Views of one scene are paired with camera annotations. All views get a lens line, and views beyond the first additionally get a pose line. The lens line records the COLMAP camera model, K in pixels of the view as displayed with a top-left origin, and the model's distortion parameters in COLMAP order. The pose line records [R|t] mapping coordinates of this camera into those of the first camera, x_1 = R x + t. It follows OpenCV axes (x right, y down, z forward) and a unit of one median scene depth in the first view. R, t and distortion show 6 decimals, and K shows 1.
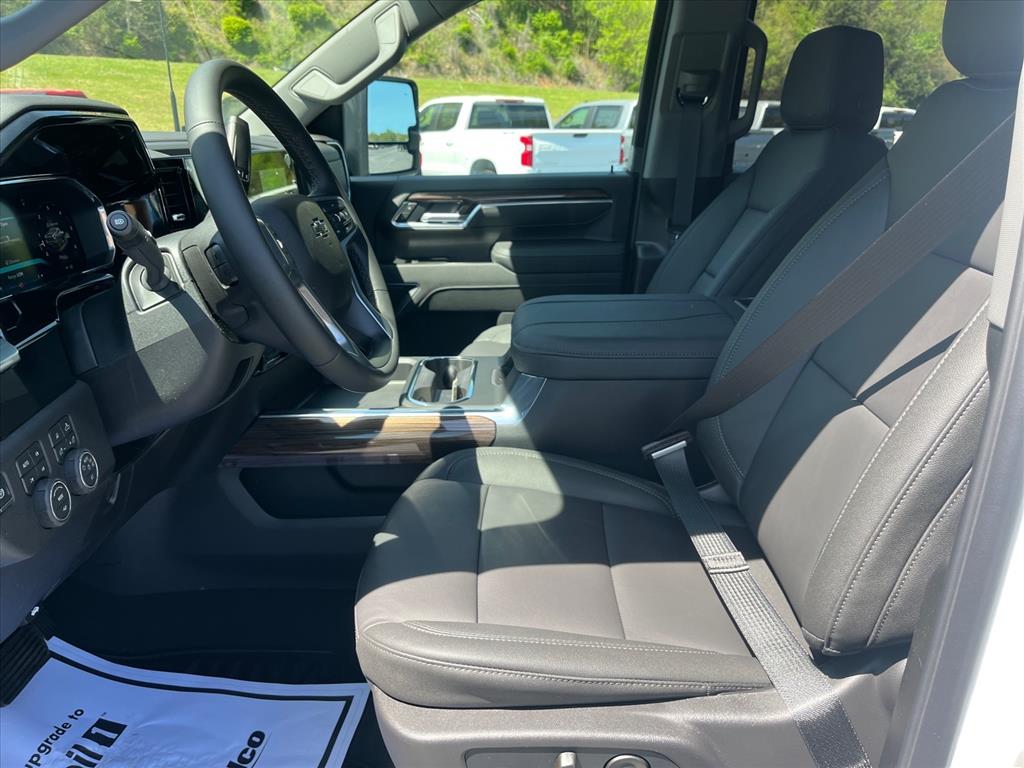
lens RADIAL K [[786.9, 0, 512.0], [0, 786.9, 384.0], [0, 0, 1]] dist [-0.008564, -0.004525]
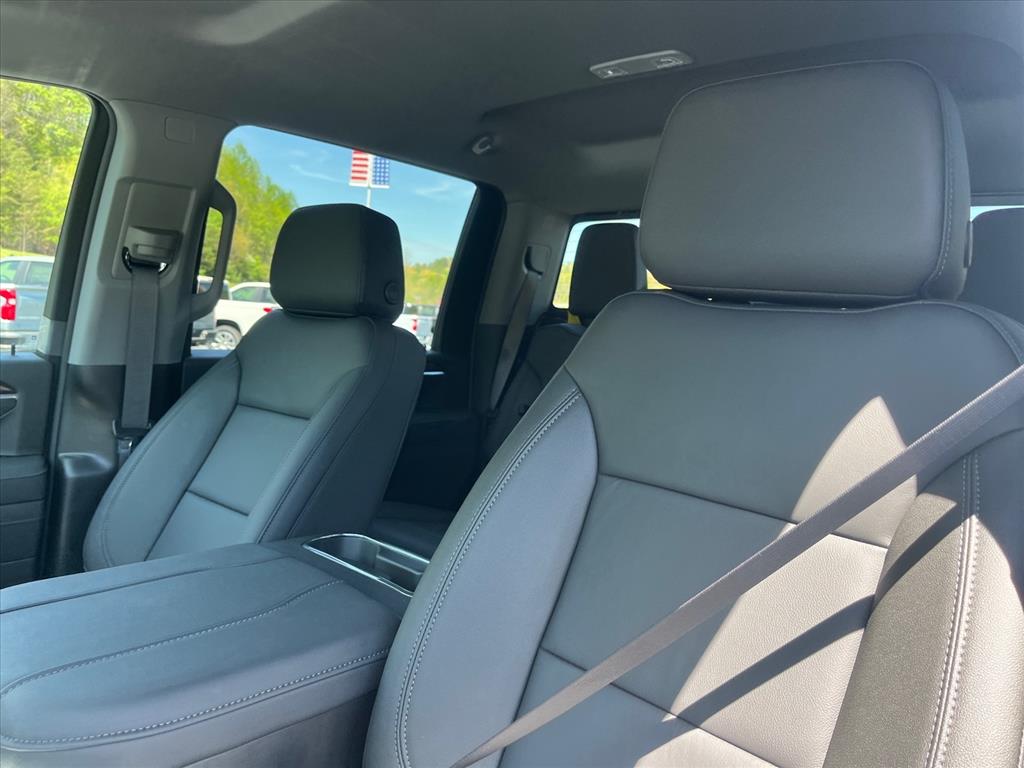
lens RADIAL K [[786.9, 0, 512.0], [0, 786.9, 384.0], [0, 0, 1]] dist [-0.008564, -0.004525]
pose [[0.677192, -0.013251, 0.735687, -0.082533], [0.158663, 0.978946, -0.128415, -0.095282], [-0.718497, 0.203687, 0.665037, 0.264033]]
